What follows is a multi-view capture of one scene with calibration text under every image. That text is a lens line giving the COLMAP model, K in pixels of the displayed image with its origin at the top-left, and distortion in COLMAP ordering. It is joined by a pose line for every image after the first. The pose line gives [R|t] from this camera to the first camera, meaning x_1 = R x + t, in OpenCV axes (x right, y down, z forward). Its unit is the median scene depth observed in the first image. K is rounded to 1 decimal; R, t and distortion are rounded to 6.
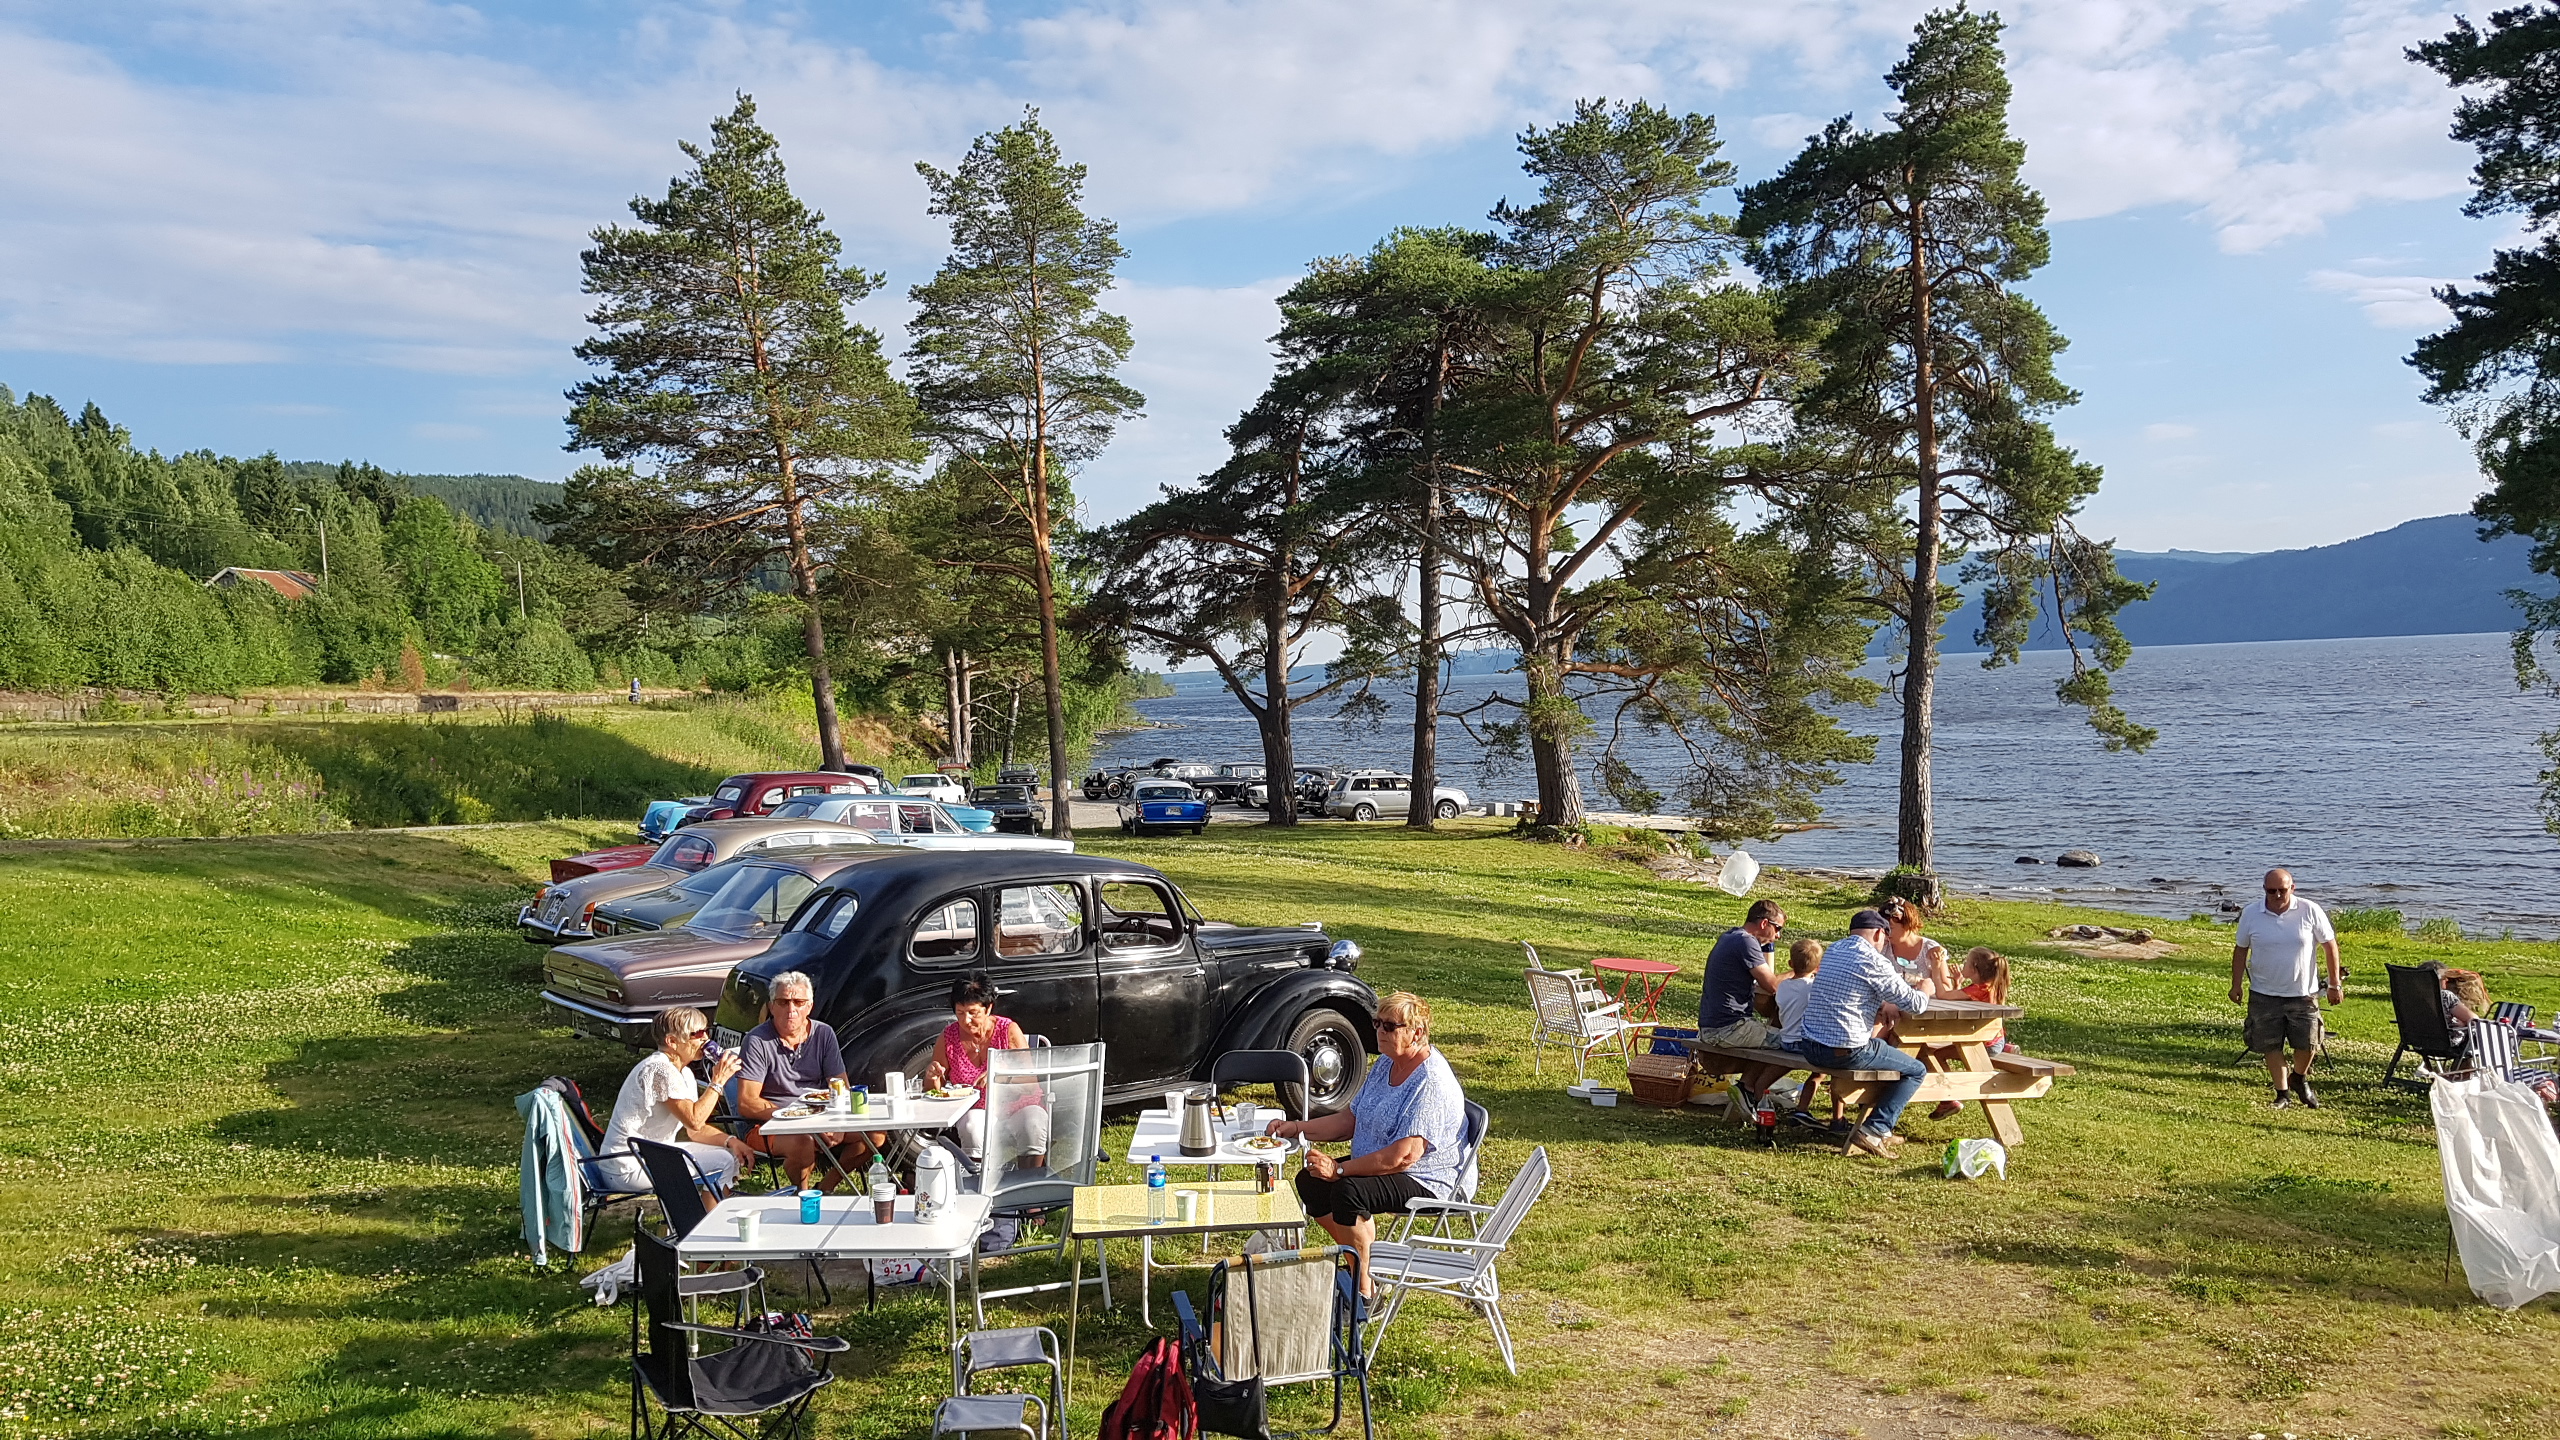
lens RADIAL K [[1953.0, 0, 1285.9], [0, 1953.0, 746.9], [0, 0, 1]] dist [0.068168, -0.125126]
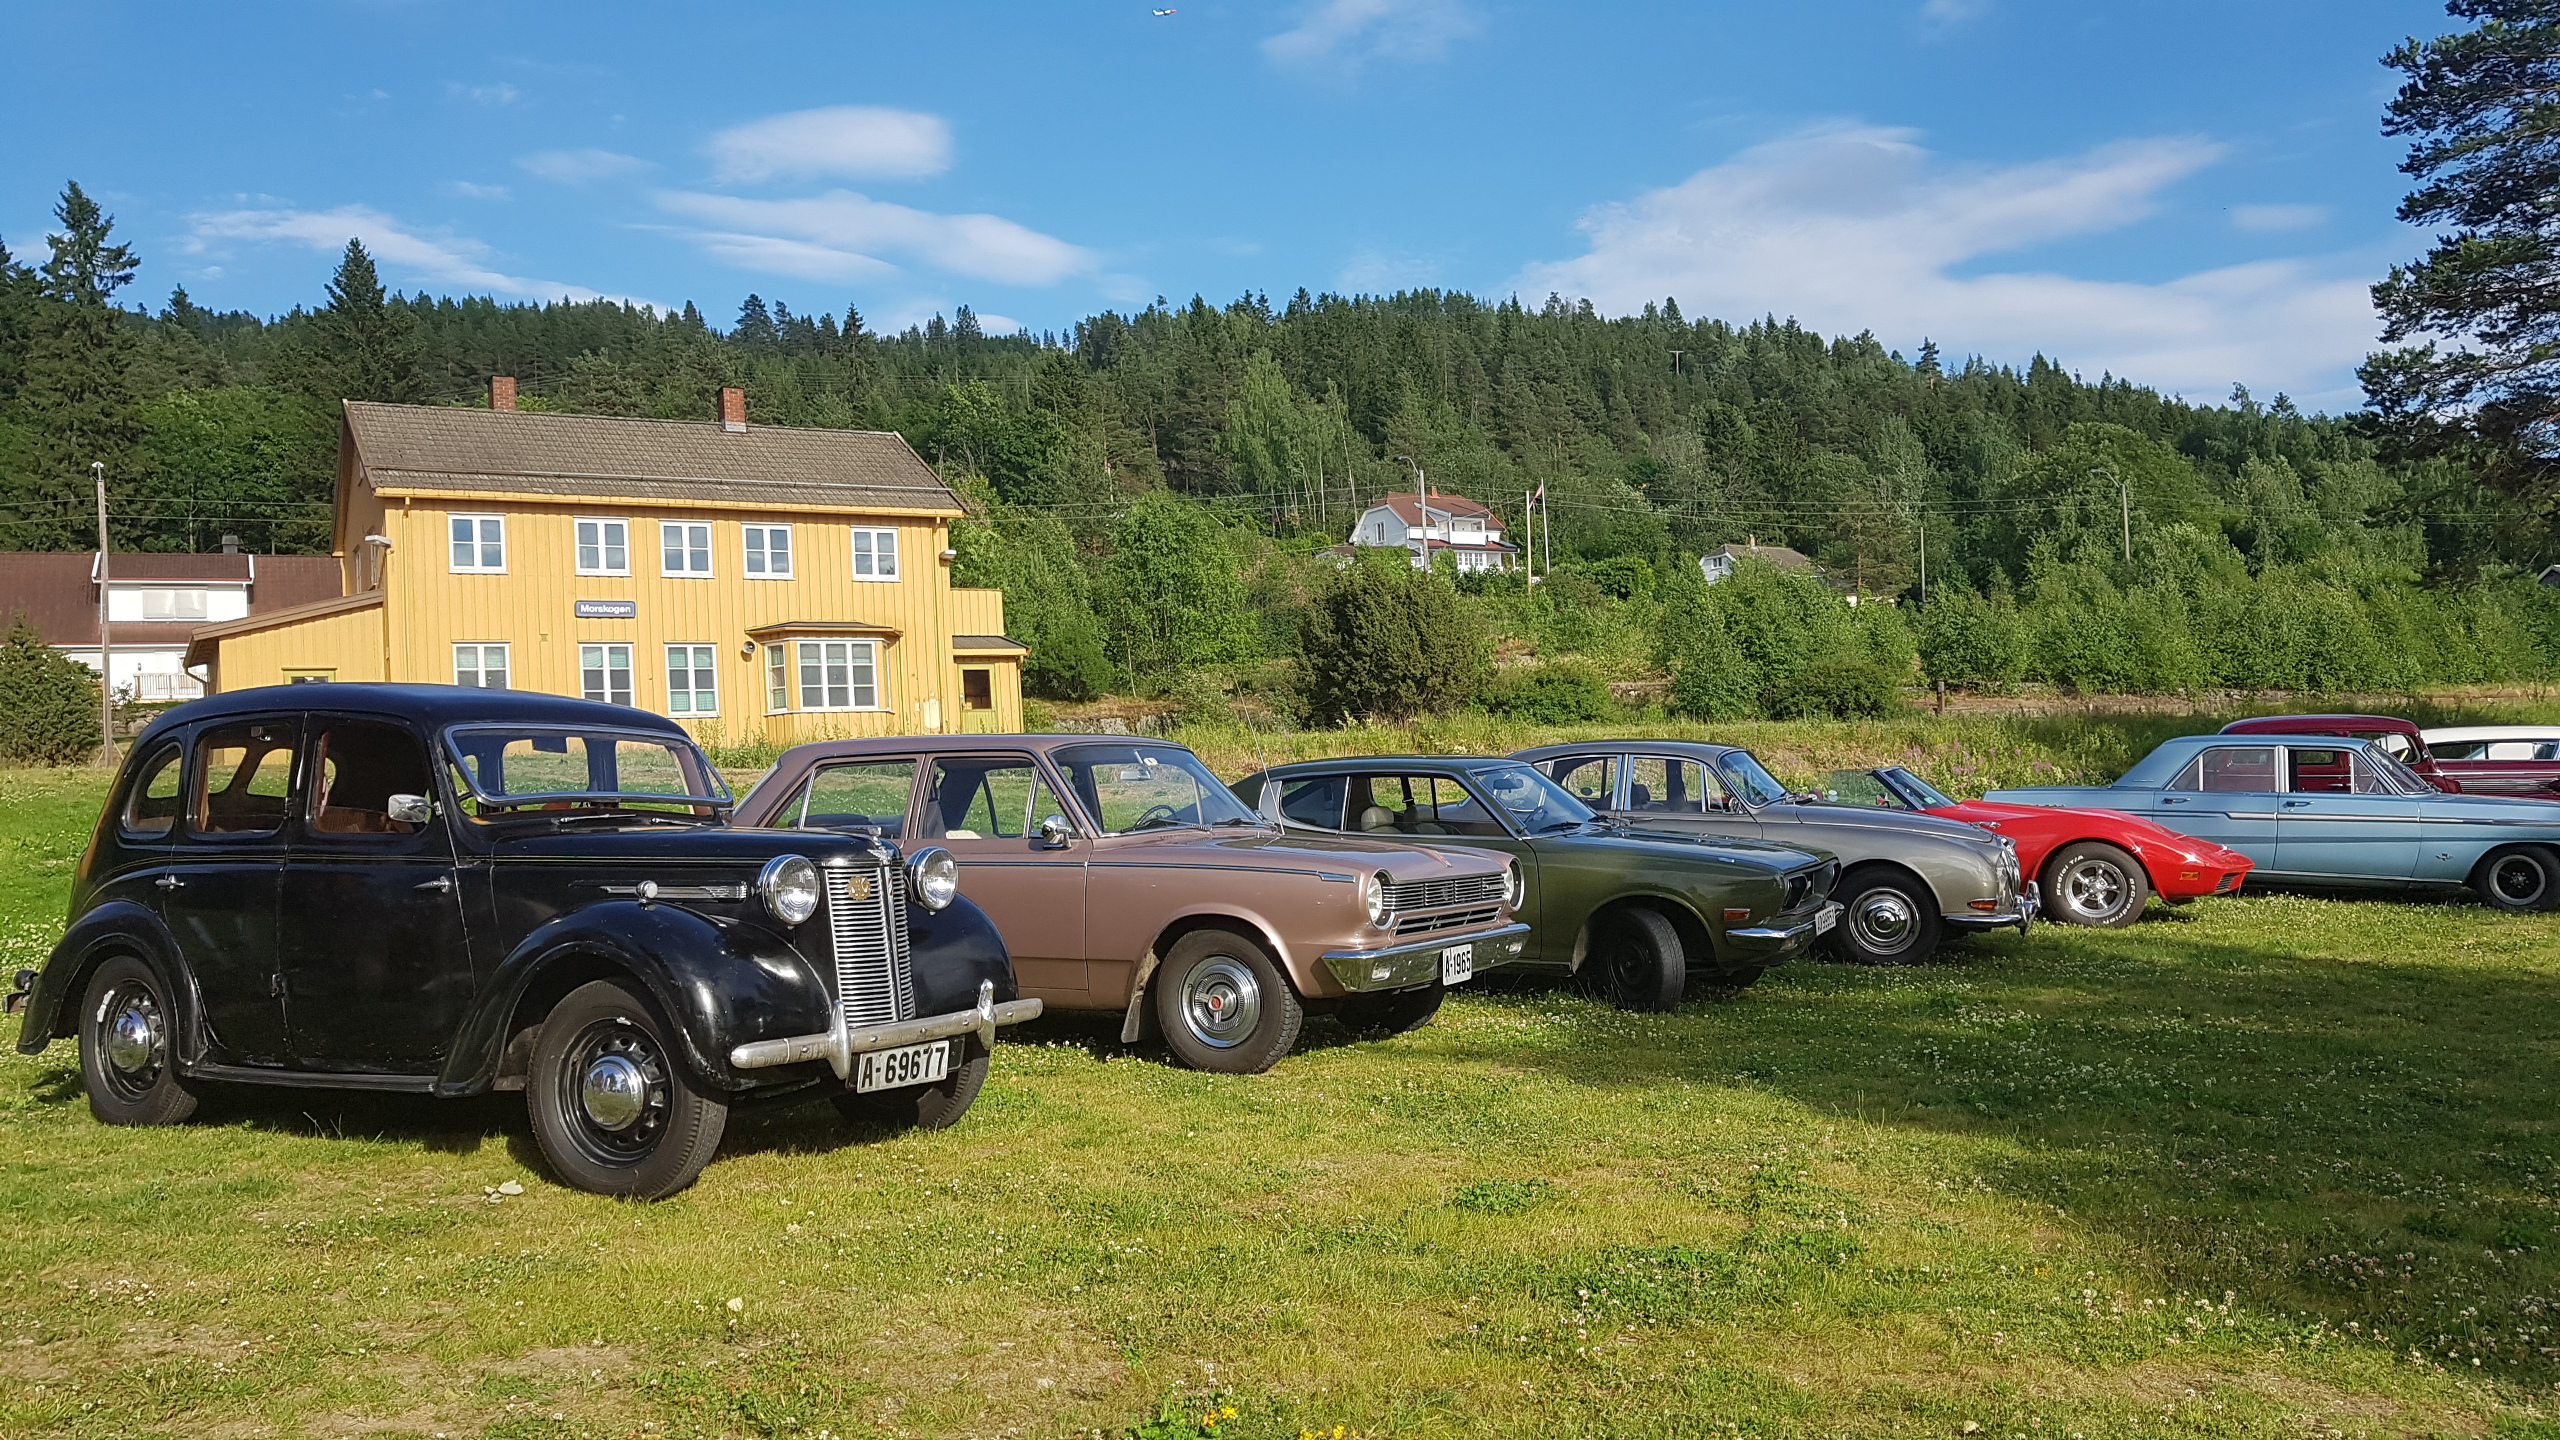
lens RADIAL K [[1953.0, 0, 1304.6], [0, 1953.0, 762.1], [0, 0, 1]] dist [0.068168, -0.125126]
pose [[0.430604, -0.013026, -0.902447, 0.154980], [0.006688, 0.999914, -0.011242, 0.024712], [0.902516, -0.001195, 0.430655, 0.254625]]
